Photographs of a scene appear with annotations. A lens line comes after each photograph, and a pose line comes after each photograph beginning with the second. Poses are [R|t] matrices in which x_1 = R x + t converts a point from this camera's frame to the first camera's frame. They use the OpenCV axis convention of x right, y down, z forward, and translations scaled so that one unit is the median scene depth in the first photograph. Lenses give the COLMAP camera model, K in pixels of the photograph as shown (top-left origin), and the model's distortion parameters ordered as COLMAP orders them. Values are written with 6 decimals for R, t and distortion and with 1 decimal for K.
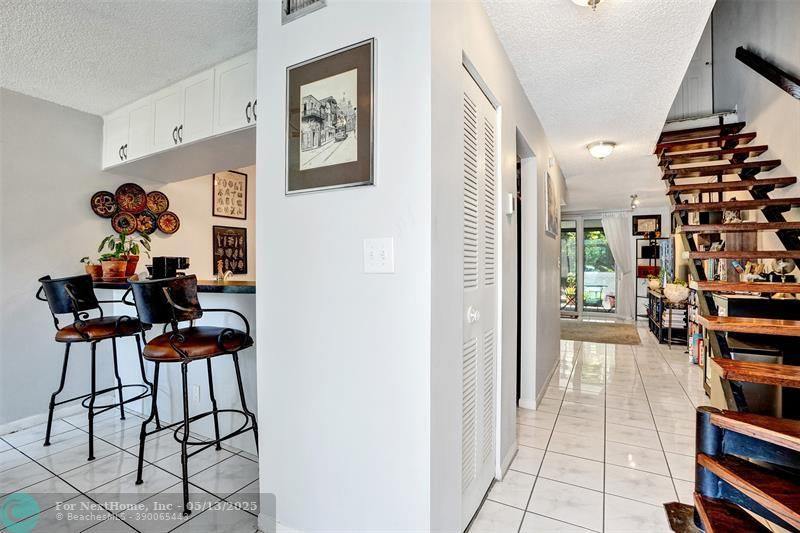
lens RADIAL K [[374.4, 0, 401.8], [0, 374.4, 266.0], [0, 0, 1]] dist [-0.044515, 0.008783]
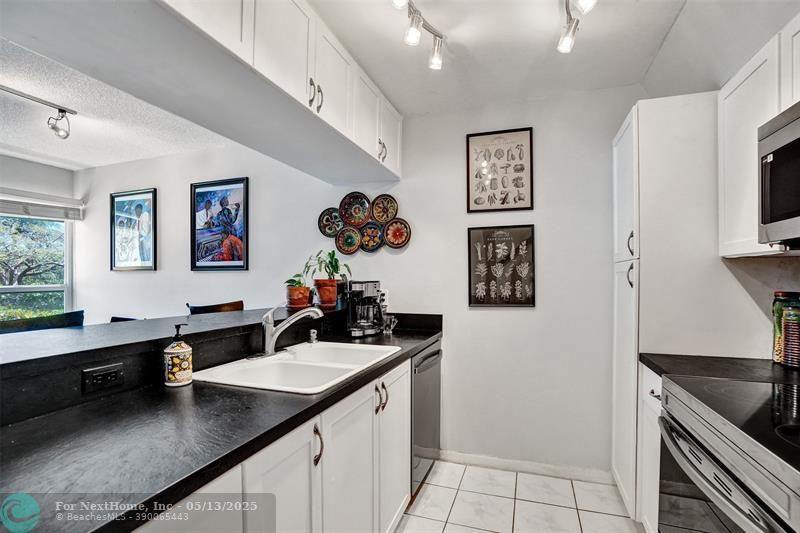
lens RADIAL K [[374.4, 0, 407.1], [0, 374.4, 281.4], [0, 0, 1]] dist [-0.044515, 0.008783]
pose [[0.175069, 0.006724, -0.984533, 0.117496], [-0.002480, 0.999977, 0.006388, -0.024984], [0.984553, 0.001323, 0.175082, 0.895878]]
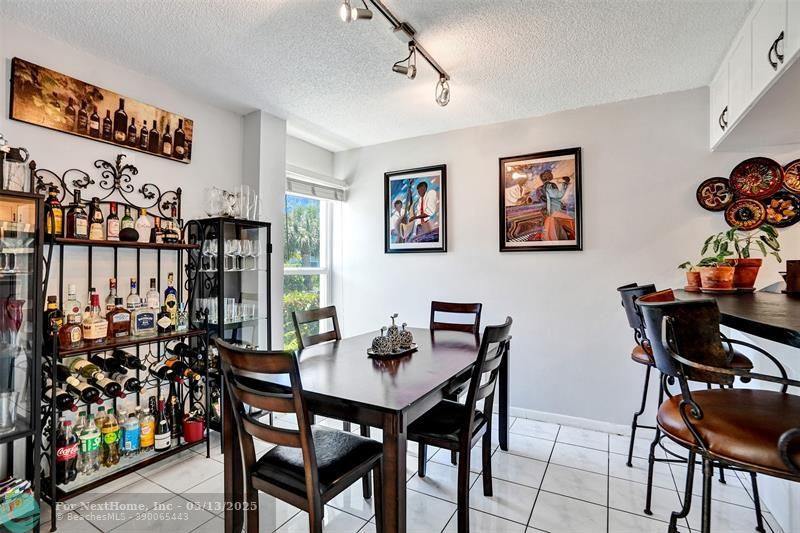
lens RADIAL K [[374.4, 0, 396.2], [0, 374.4, 262.4], [0, 0, 1]] dist [-0.044515, 0.008783]
pose [[-0.012257, -0.010134, -0.999874, -0.024903], [-0.006900, 0.999926, -0.010050, -0.008597], [0.999901, 0.006776, -0.012326, 0.284633]]
